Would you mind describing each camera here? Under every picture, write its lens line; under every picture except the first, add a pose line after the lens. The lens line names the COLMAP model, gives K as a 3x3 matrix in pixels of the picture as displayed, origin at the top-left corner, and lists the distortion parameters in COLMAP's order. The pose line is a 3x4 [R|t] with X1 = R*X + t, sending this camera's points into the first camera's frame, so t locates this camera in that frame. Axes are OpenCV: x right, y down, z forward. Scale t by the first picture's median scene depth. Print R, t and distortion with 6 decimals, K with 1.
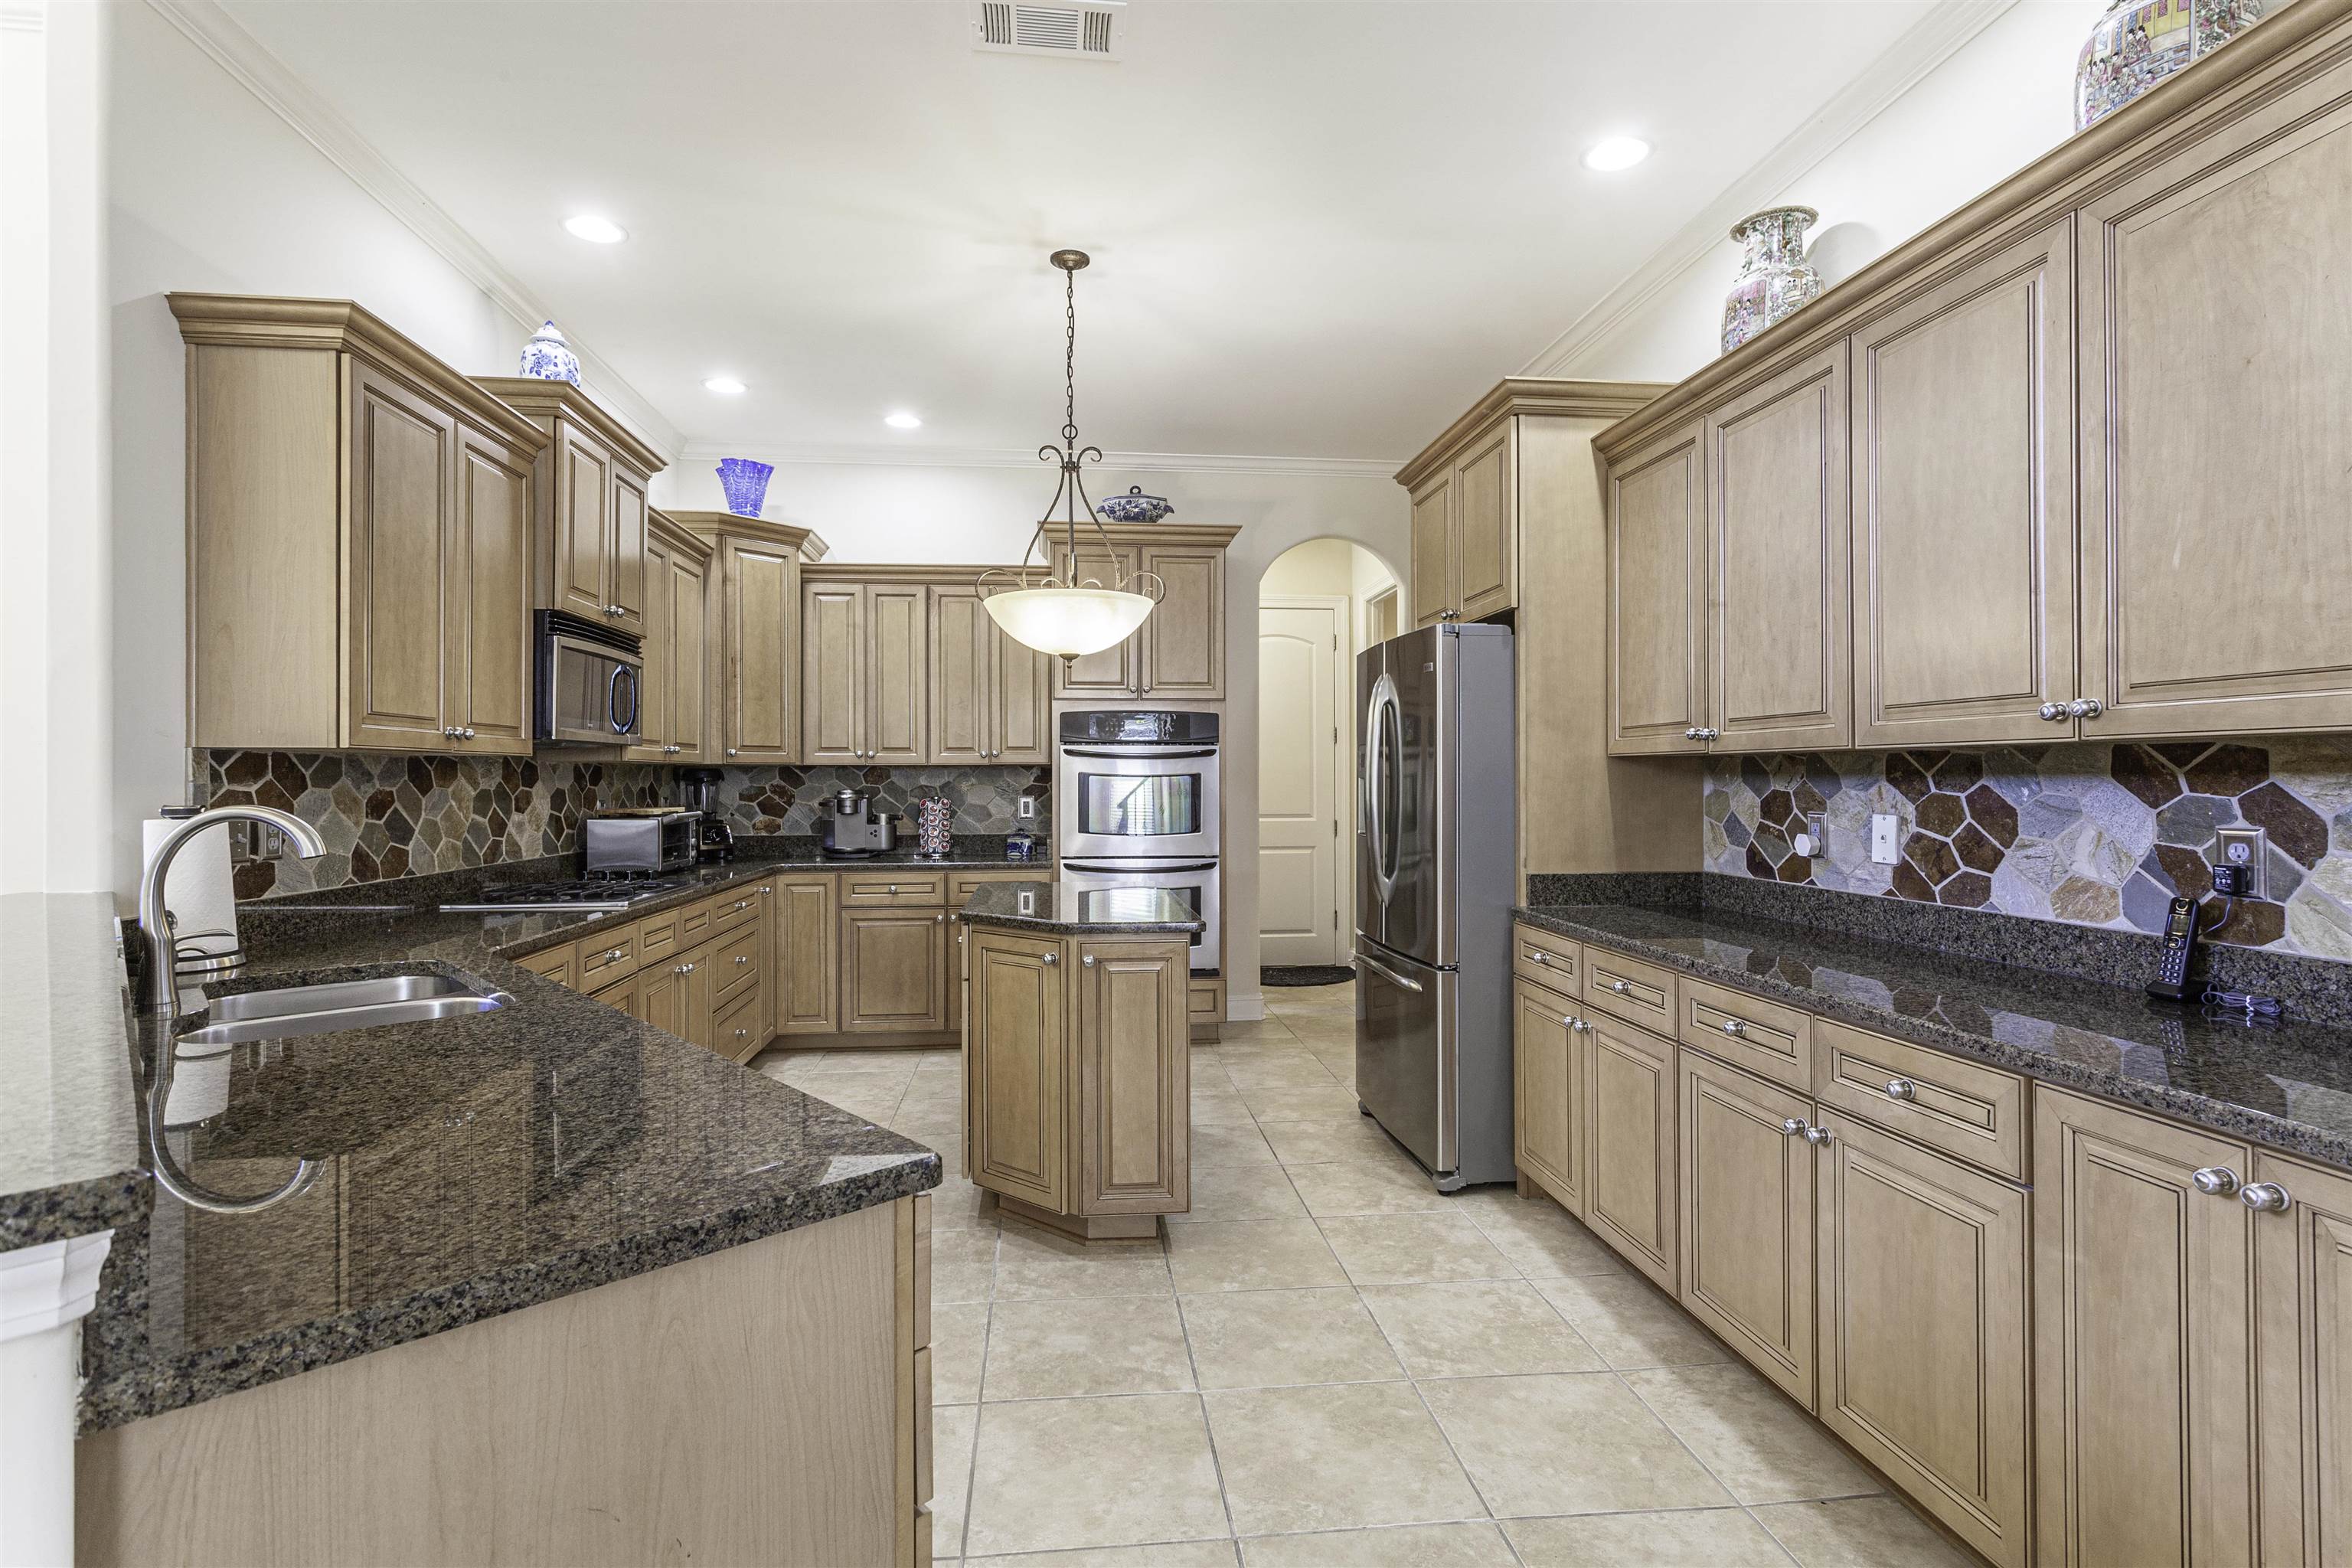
lens RADIAL K [[1115.5, 0, 1171.2], [0, 1115.5, 771.2], [0, 0, 1]] dist [0.004030, 0.000767]
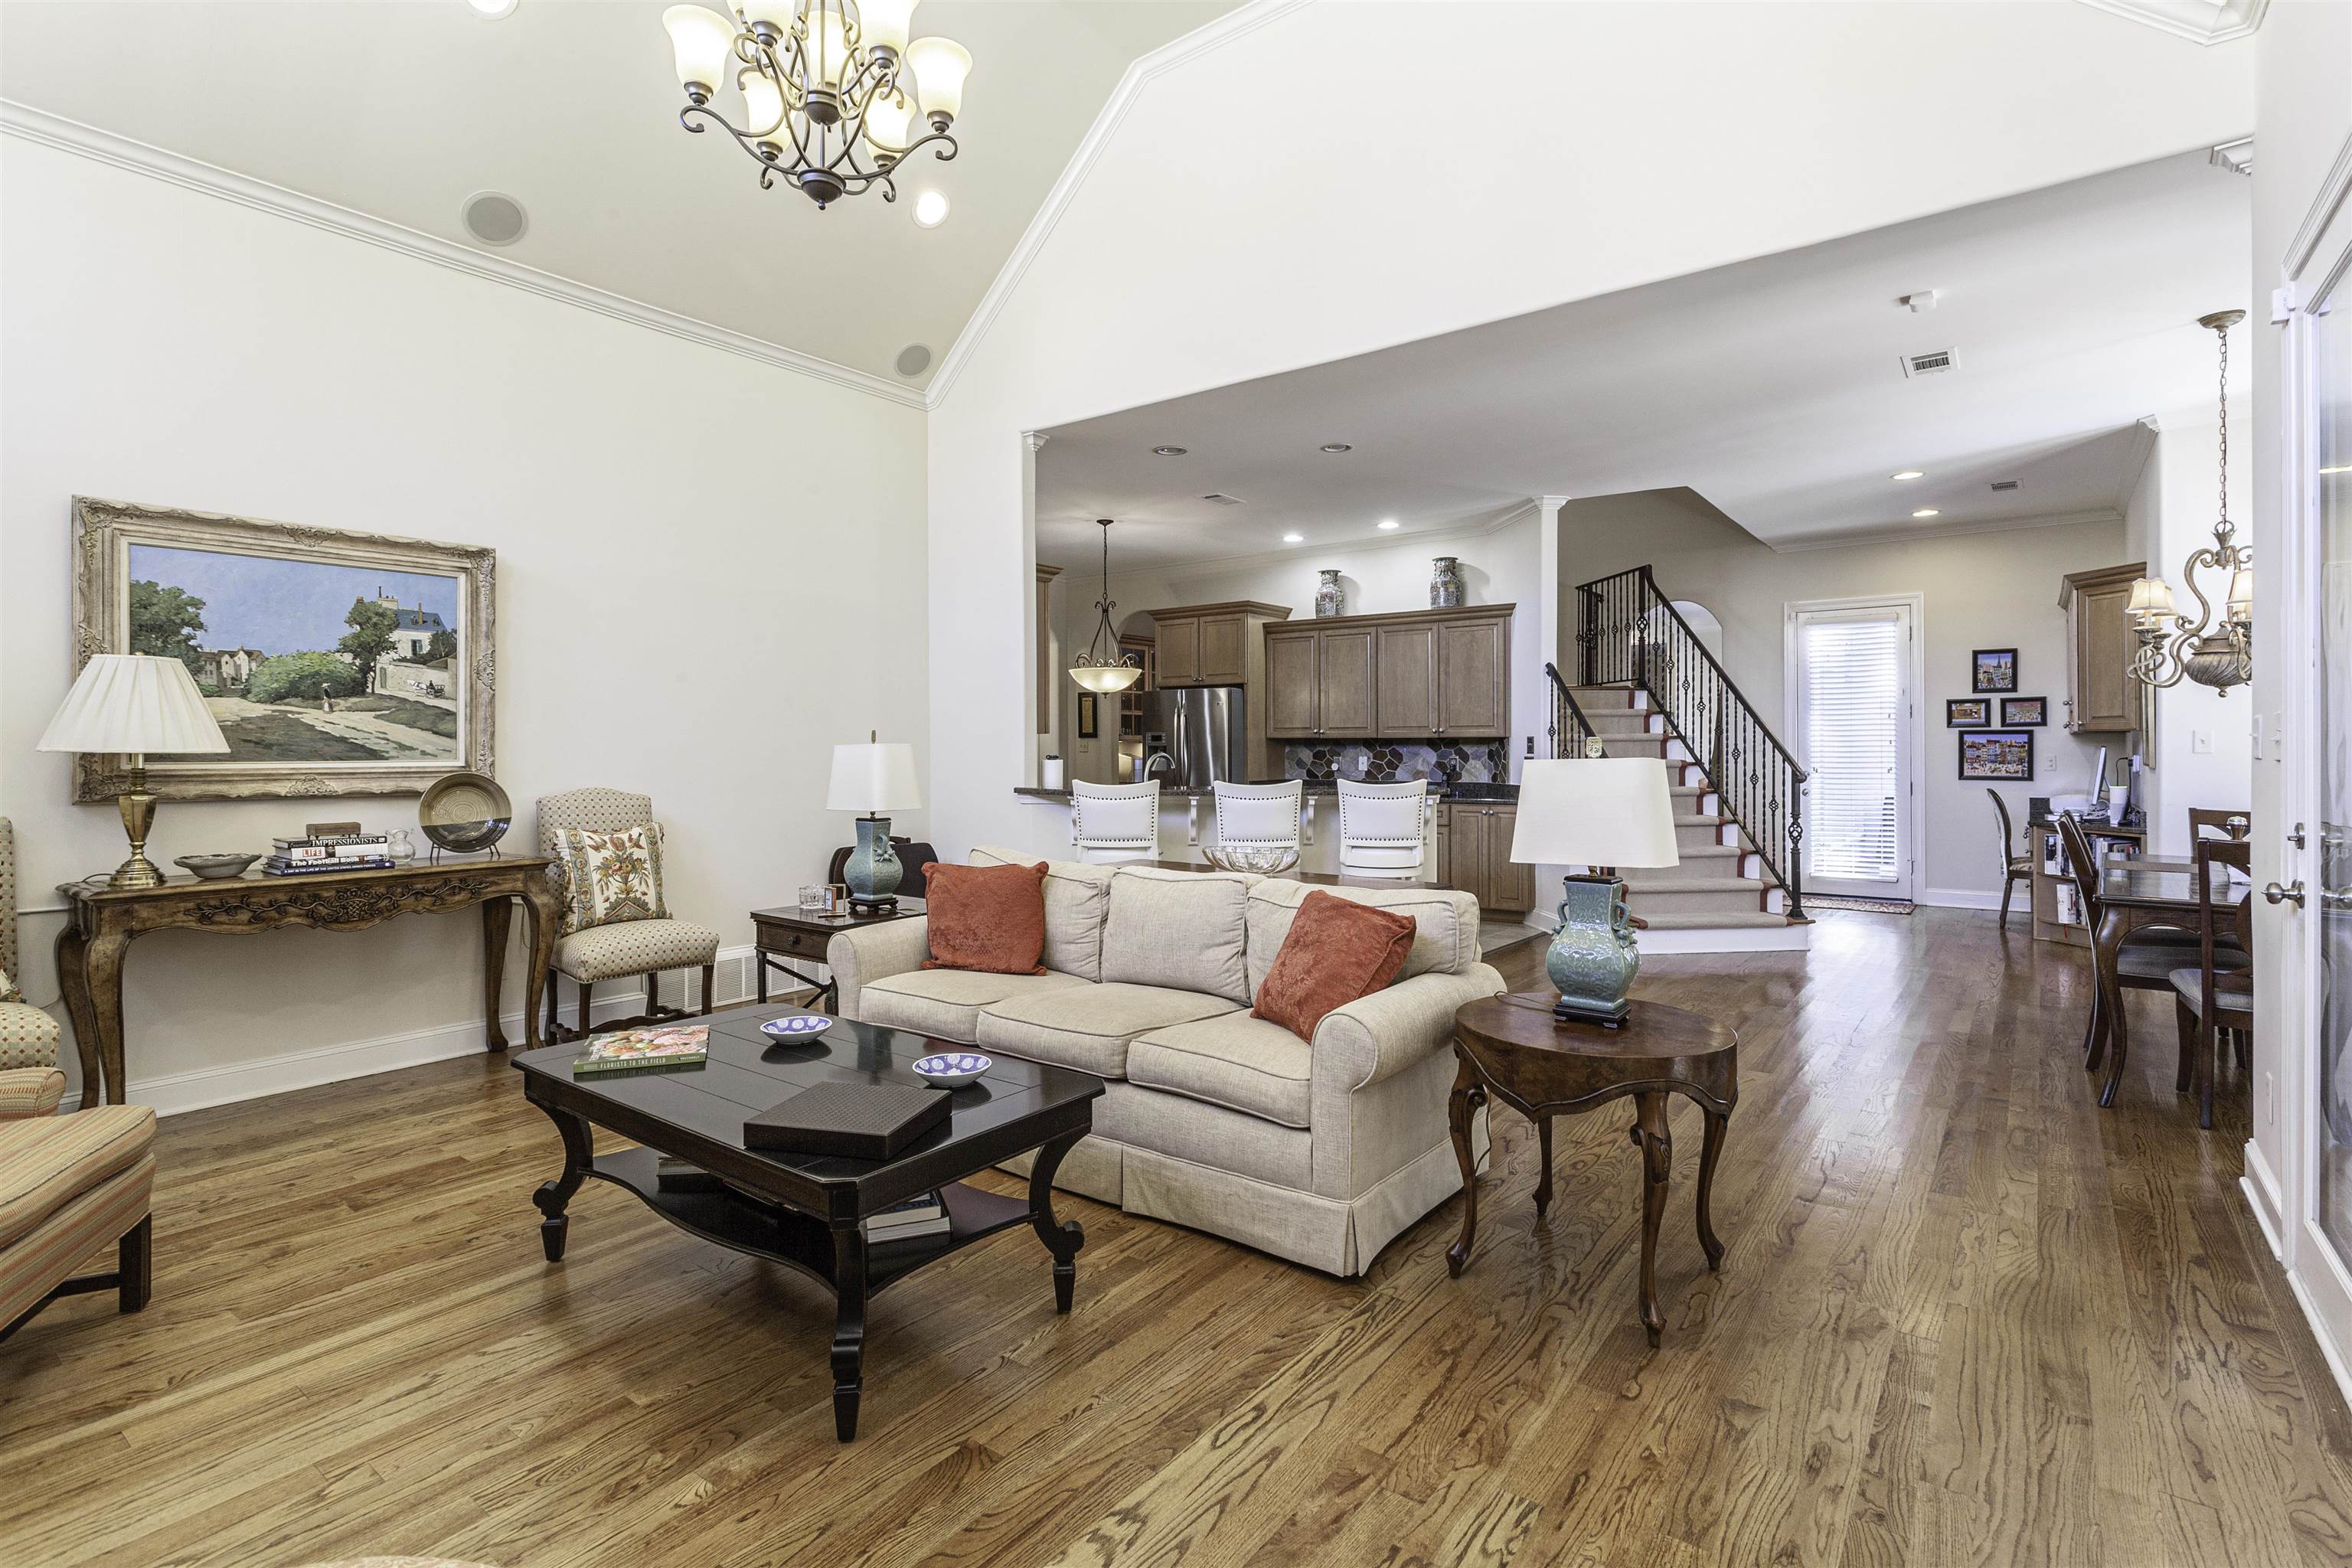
lens RADIAL K [[1157.5, 0, 1186.5], [0, 1157.5, 743.3], [0, 0, 1]] dist [0.002066, 0.000230]
pose [[0.667797, 0.002975, 0.744337, -2.184647], [-0.003729, 0.999993, -0.000651, 0.002446], [-0.744334, -0.002341, 0.667804, -0.896913]]
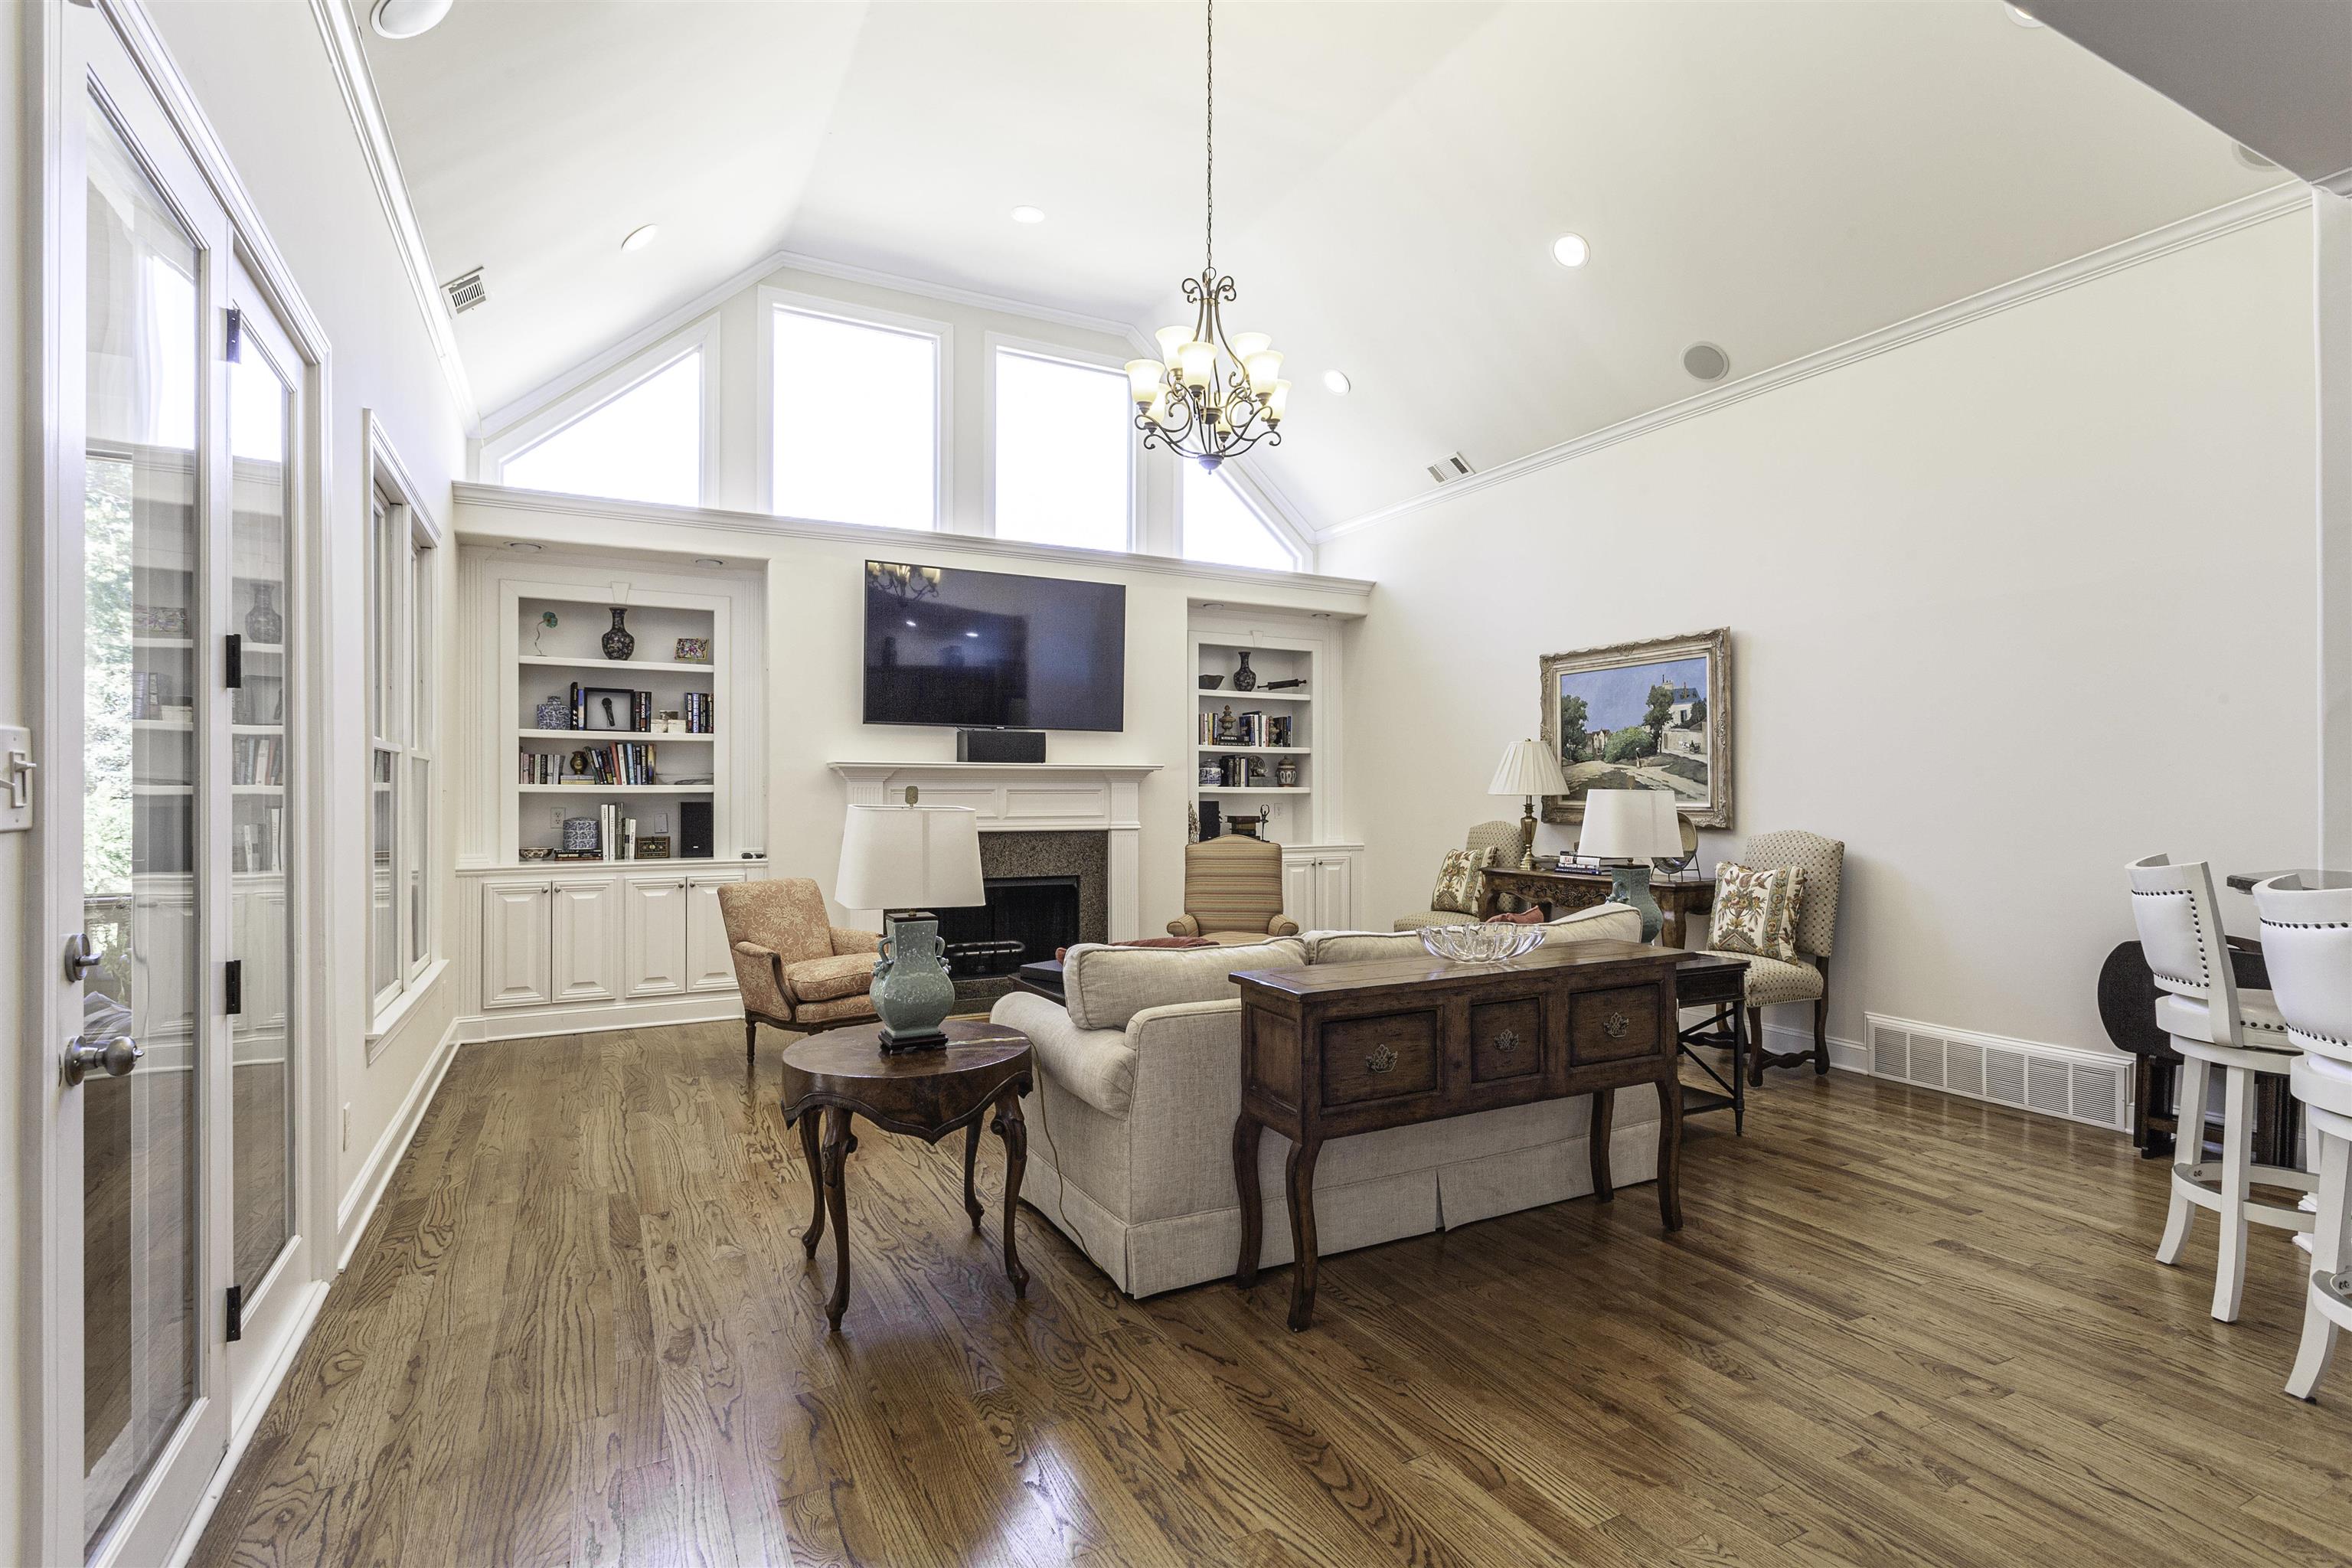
lens RADIAL K [[1115.5, 0, 1171.2], [0, 1115.5, 771.2], [0, 0, 1]] dist [0.004030, 0.000767]
pose [[0.372829, -0.016063, -0.927761, -0.163659], [0.008466, 0.999867, -0.013910, -0.006554], [0.927861, -0.002668, 0.372916, -0.659214]]
